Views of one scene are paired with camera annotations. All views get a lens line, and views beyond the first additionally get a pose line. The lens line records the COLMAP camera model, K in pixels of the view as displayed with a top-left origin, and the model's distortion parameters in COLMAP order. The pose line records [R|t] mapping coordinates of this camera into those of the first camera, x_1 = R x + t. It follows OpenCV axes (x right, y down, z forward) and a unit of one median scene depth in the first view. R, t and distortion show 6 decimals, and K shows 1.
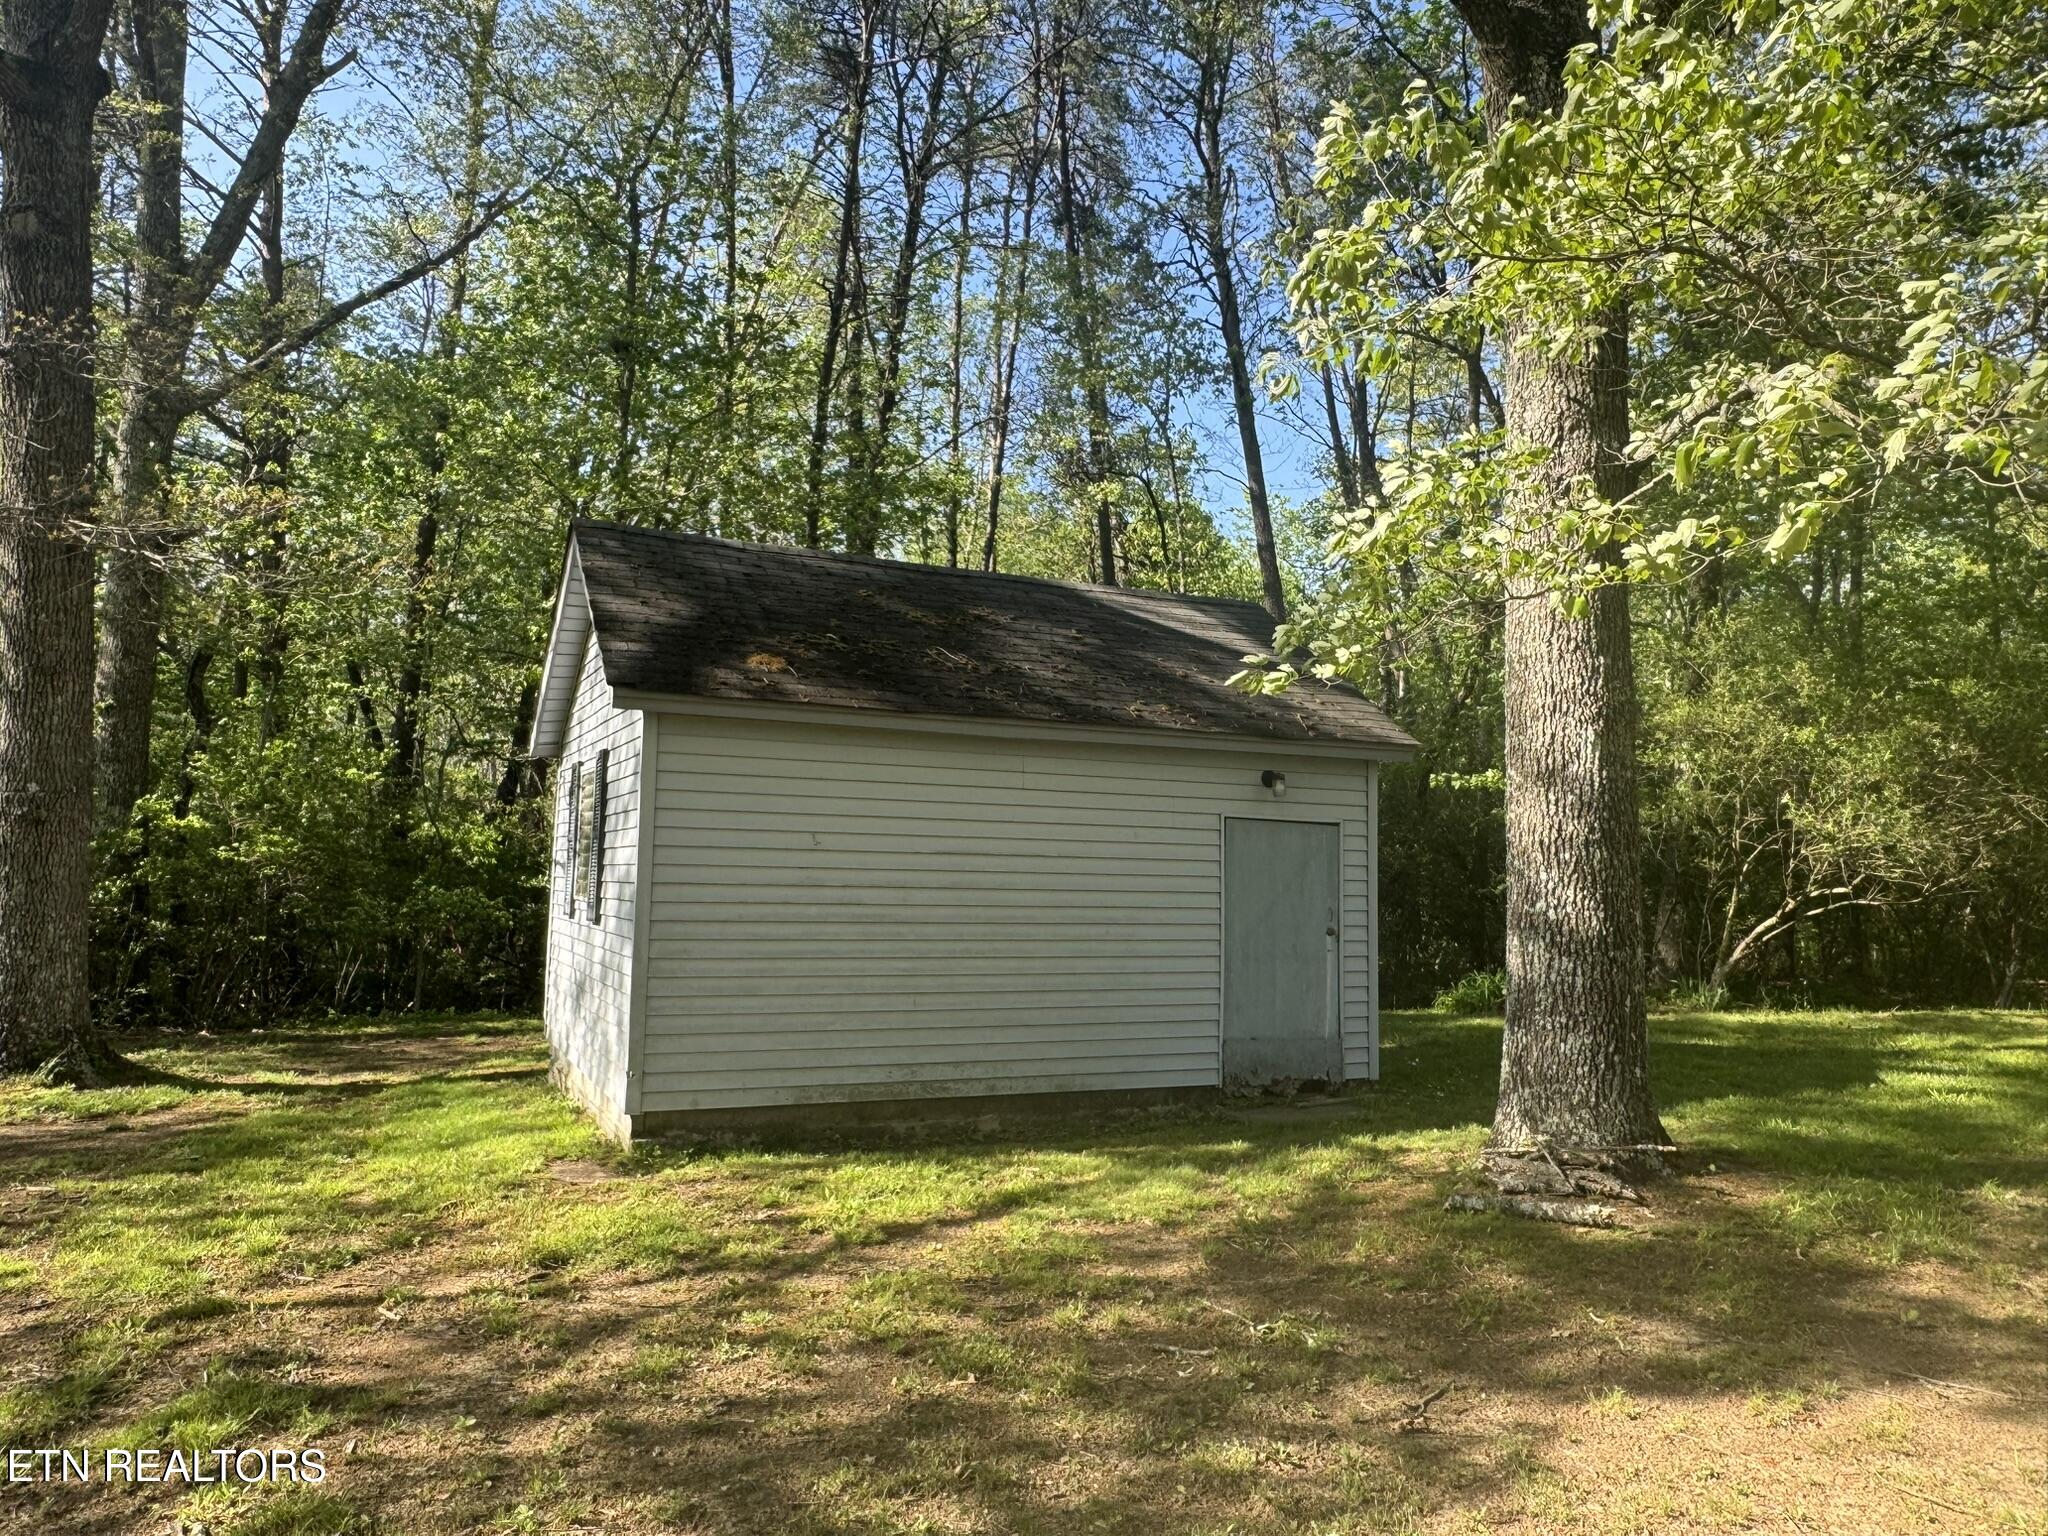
lens RADIAL K [[1427.9, 0, 1032.8], [0, 1427.9, 778.4], [0, 0, 1]] dist [-0.015514, 0.007849]
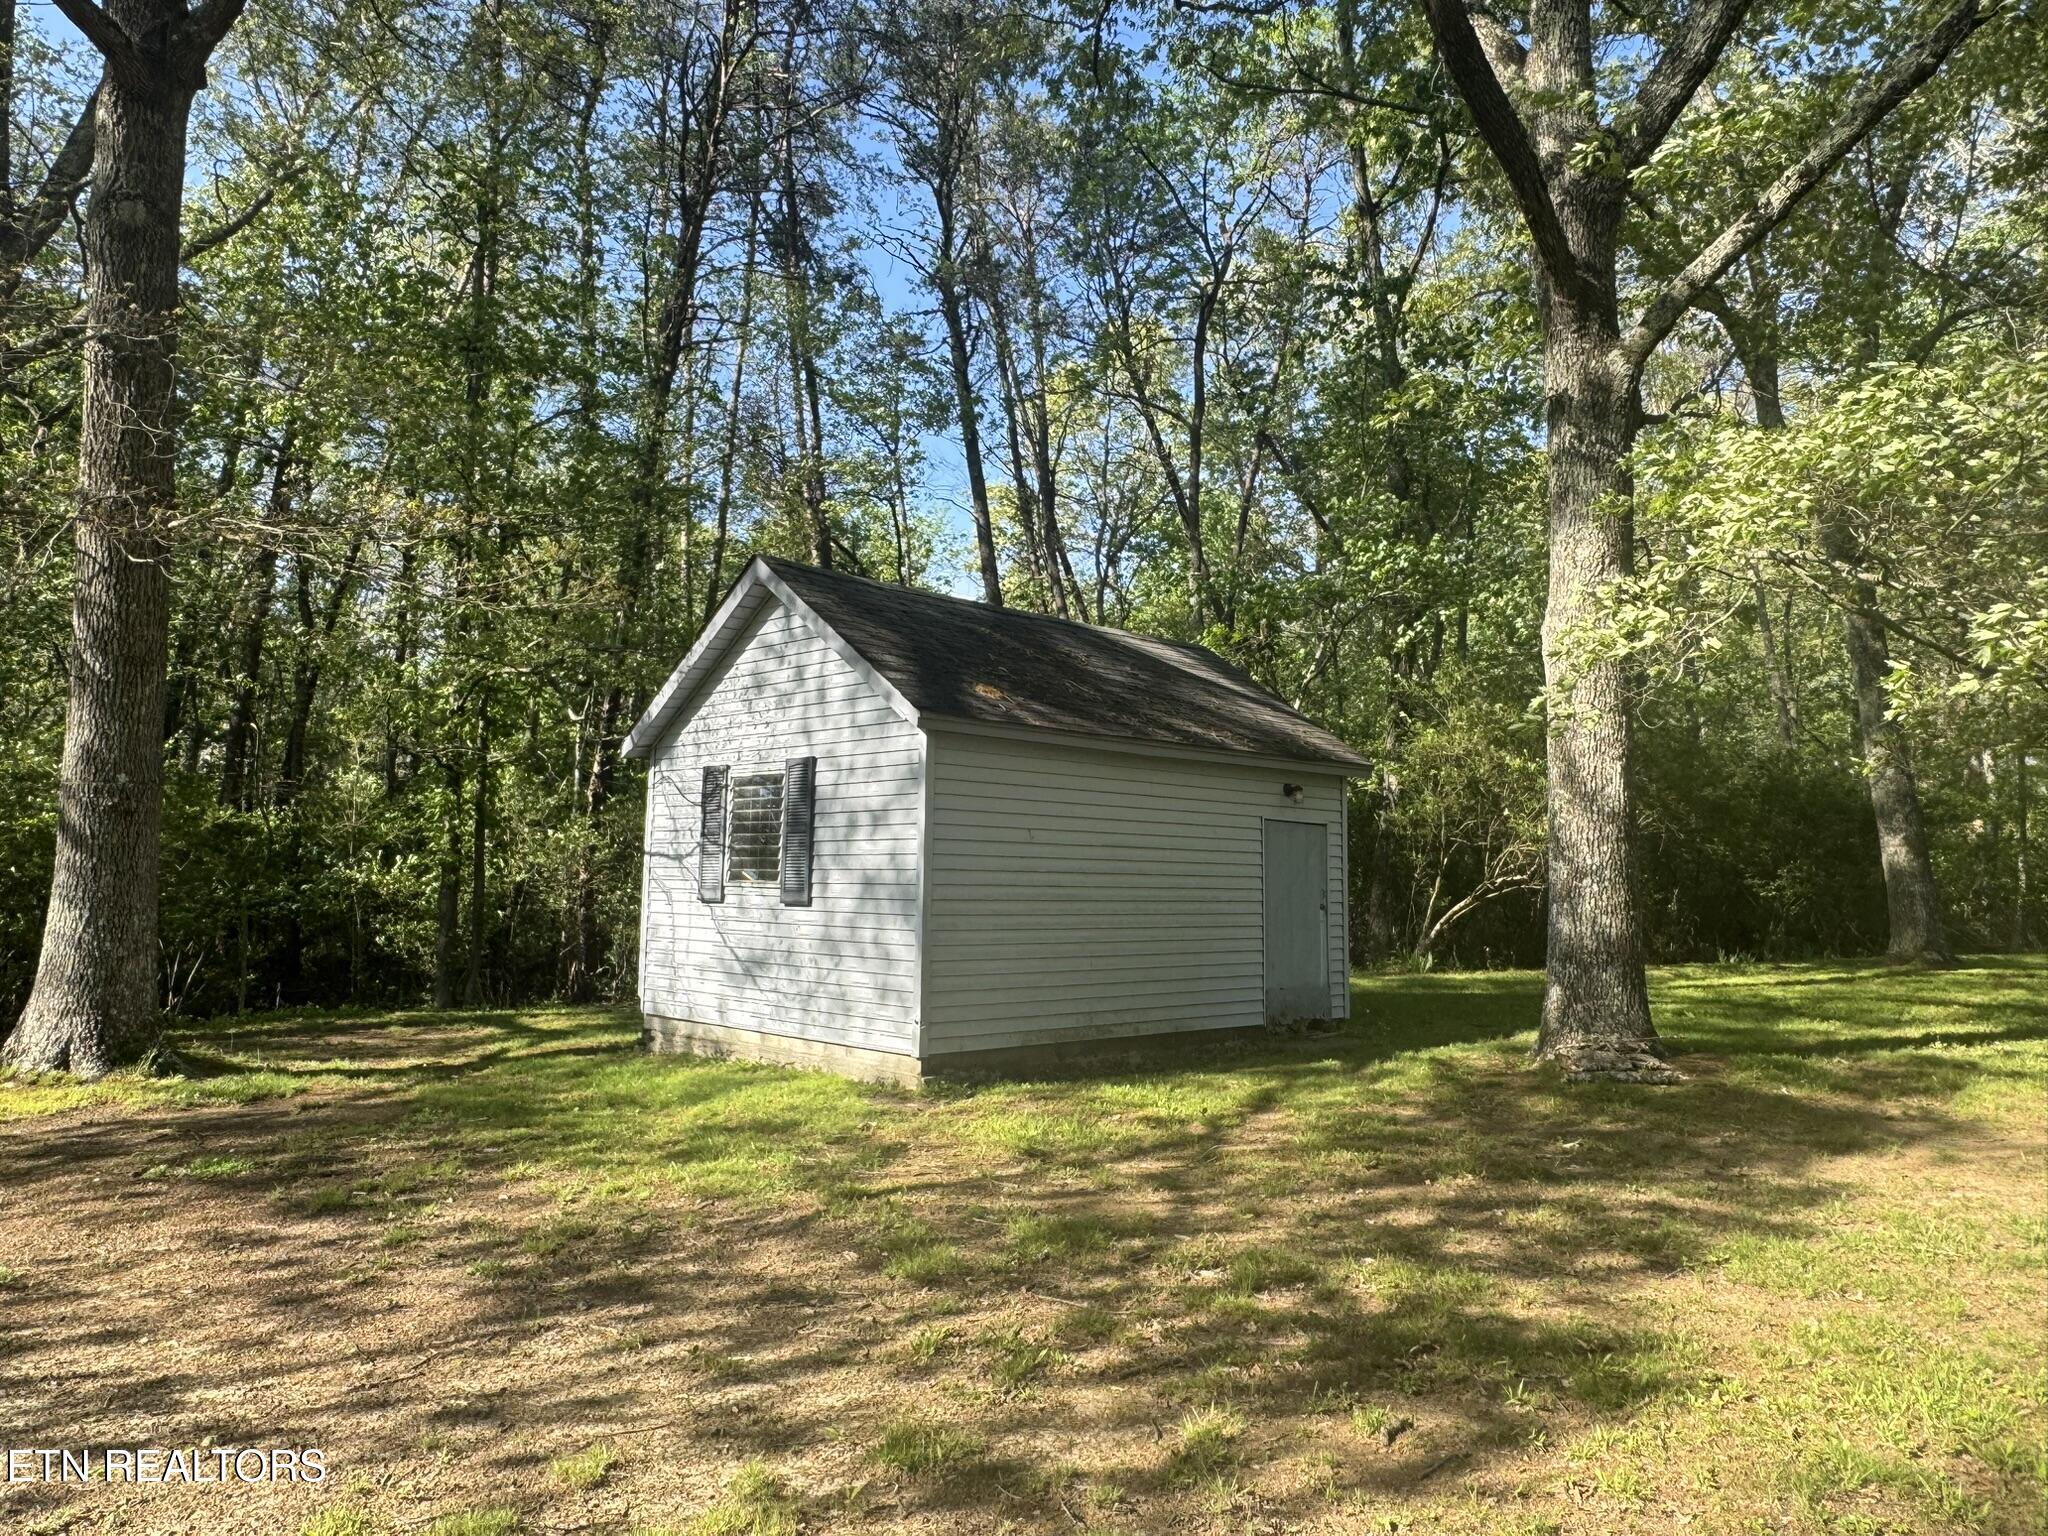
lens RADIAL K [[1427.9, 0, 1010.4], [0, 1427.9, 757.8], [0, 0, 1]] dist [-0.015514, 0.007849]
pose [[0.949582, 0.021821, 0.312757, -0.505867], [-0.017878, 0.999720, -0.015470, -0.004542], [-0.313007, 0.009098, 0.949707, -0.170170]]
